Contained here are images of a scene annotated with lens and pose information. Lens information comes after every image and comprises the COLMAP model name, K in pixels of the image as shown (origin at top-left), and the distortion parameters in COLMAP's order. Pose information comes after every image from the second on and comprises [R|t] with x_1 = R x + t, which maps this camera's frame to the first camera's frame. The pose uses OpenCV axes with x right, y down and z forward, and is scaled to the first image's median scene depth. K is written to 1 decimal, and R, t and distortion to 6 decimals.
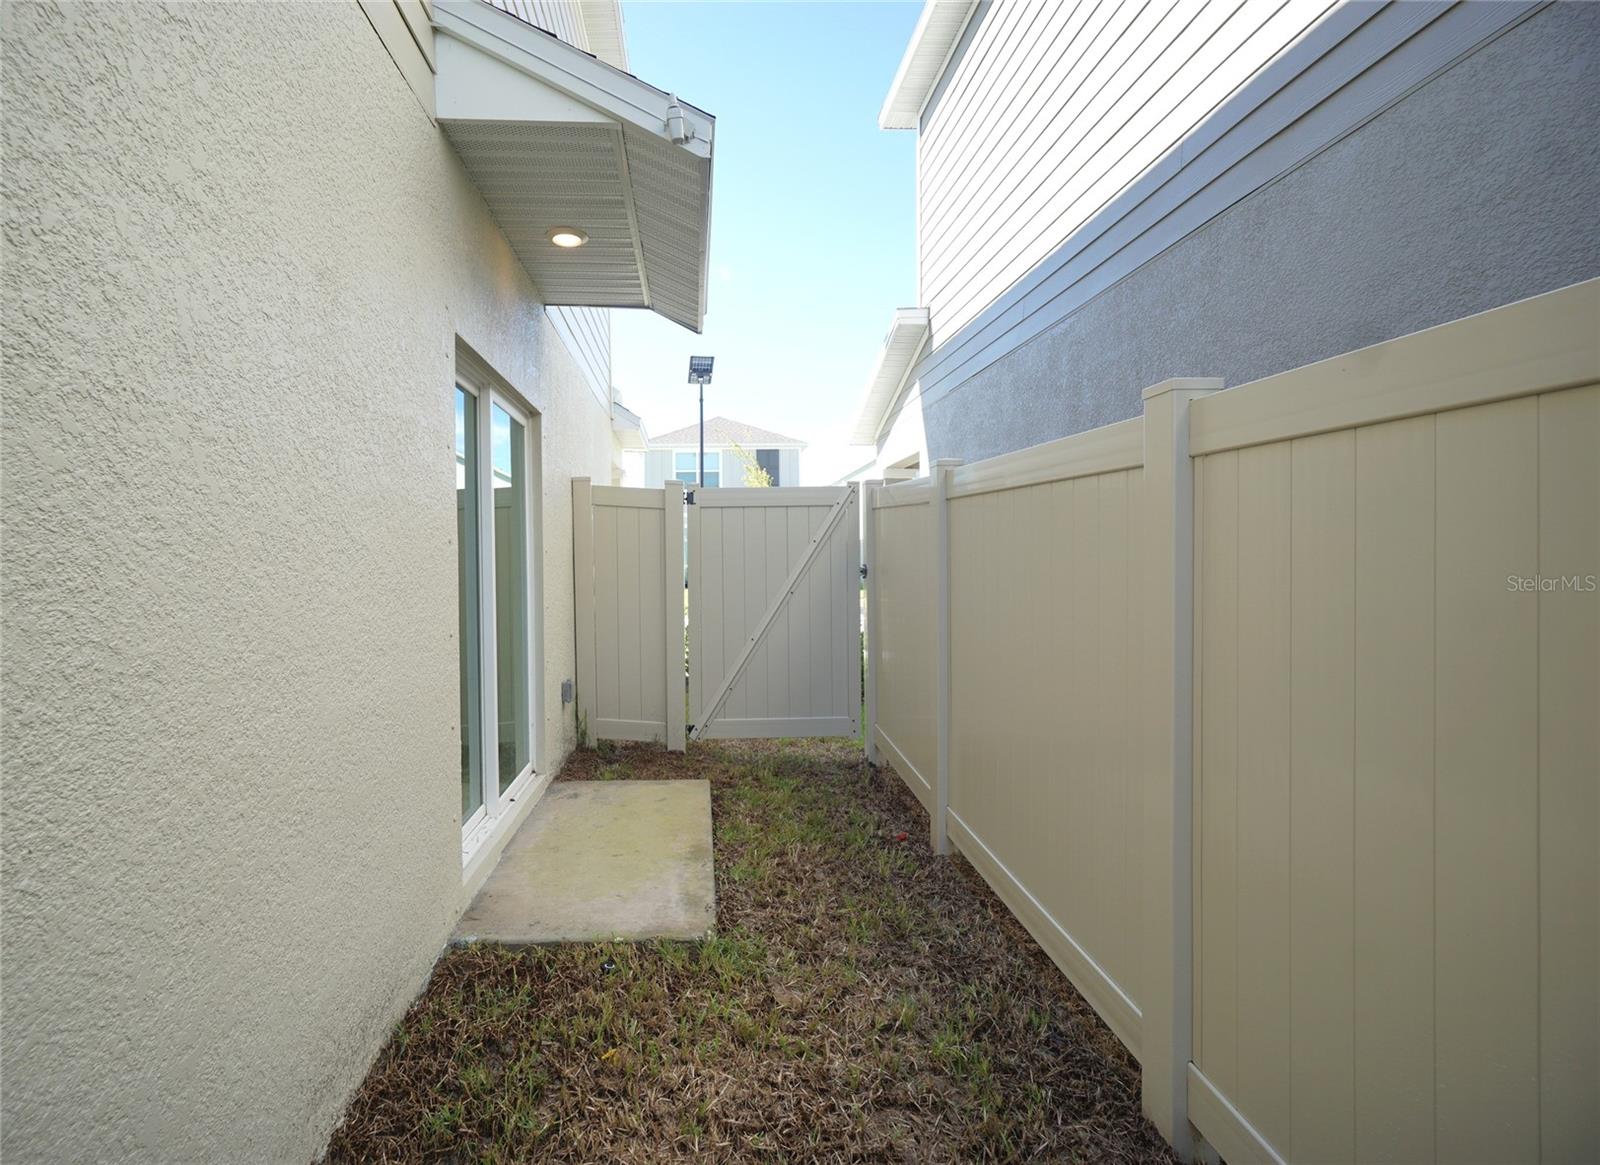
lens RADIAL K [[732.9, 0, 800.0], [0, 732.9, 582.5], [0, 0, 1]] dist [-0.000060, 0.000086]
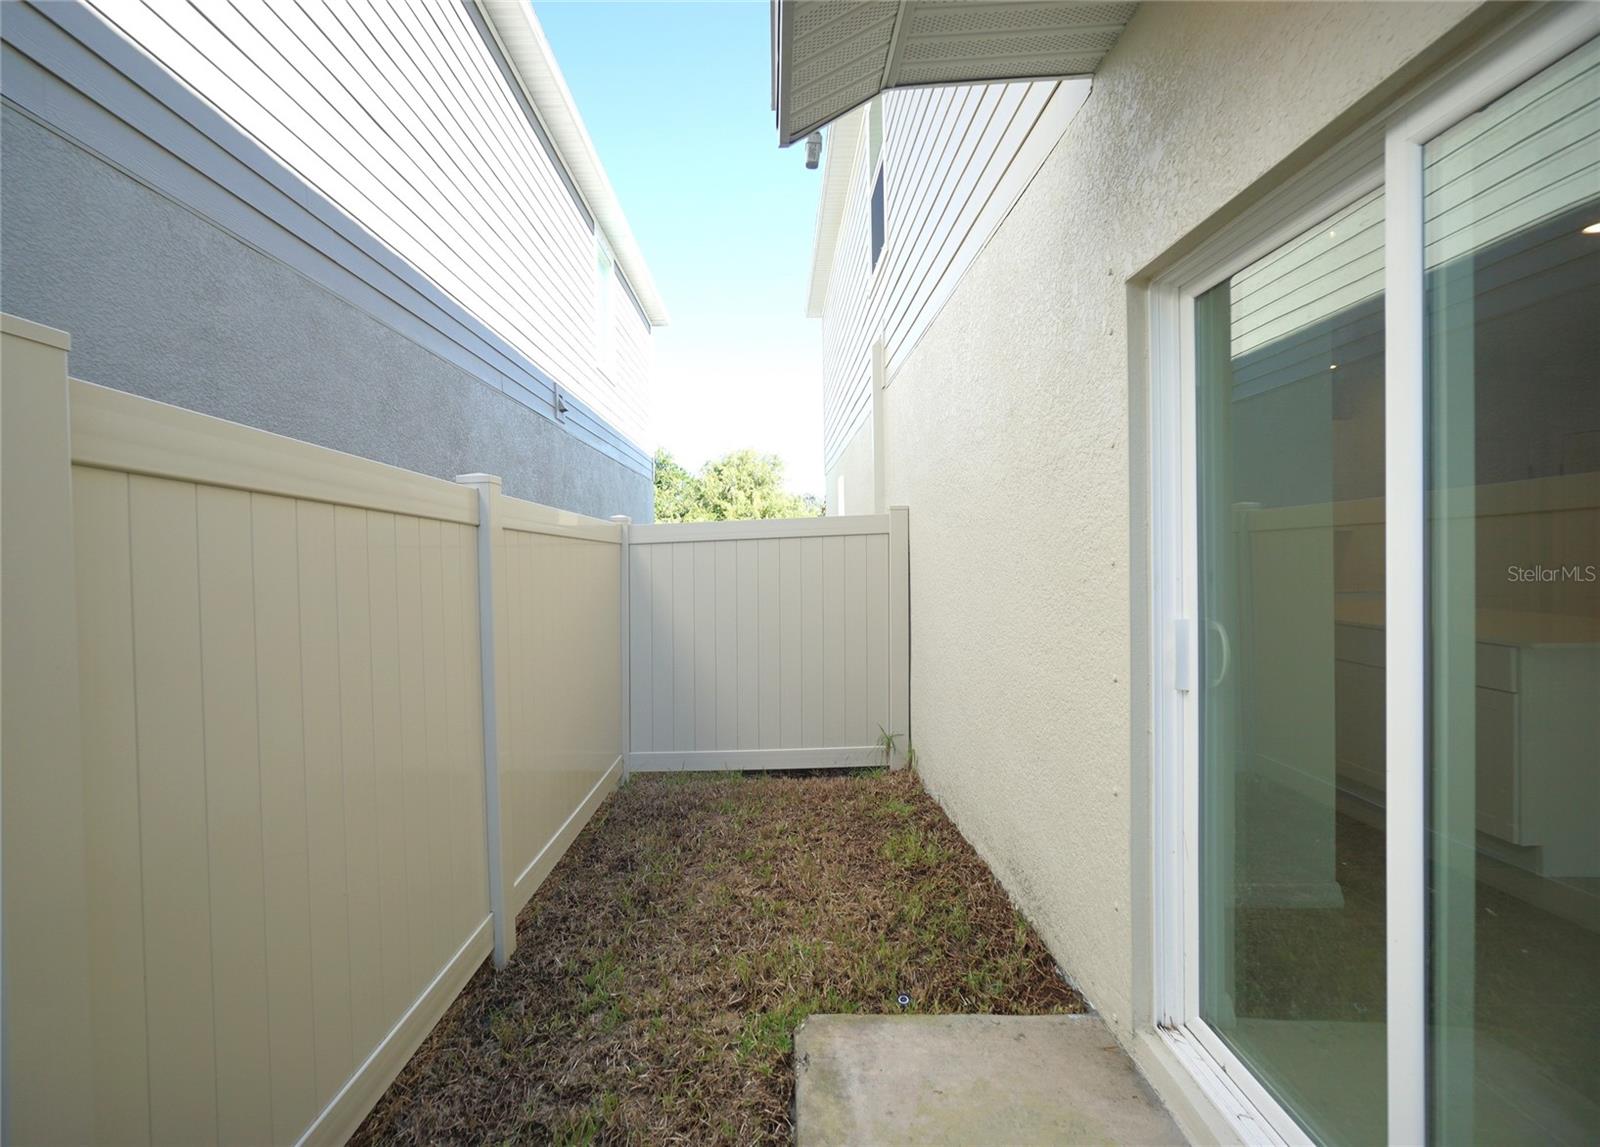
lens RADIAL K [[729.1, 0, 800.0], [0, 729.1, 573.5], [0, 0, 1]] dist [-0.000017, -0.000008]
pose [[-0.992239, 0.029081, 0.120901, -0.239487], [0.036068, 0.997779, 0.056010, -0.098621], [-0.119003, 0.059936, -0.991083, 1.833965]]
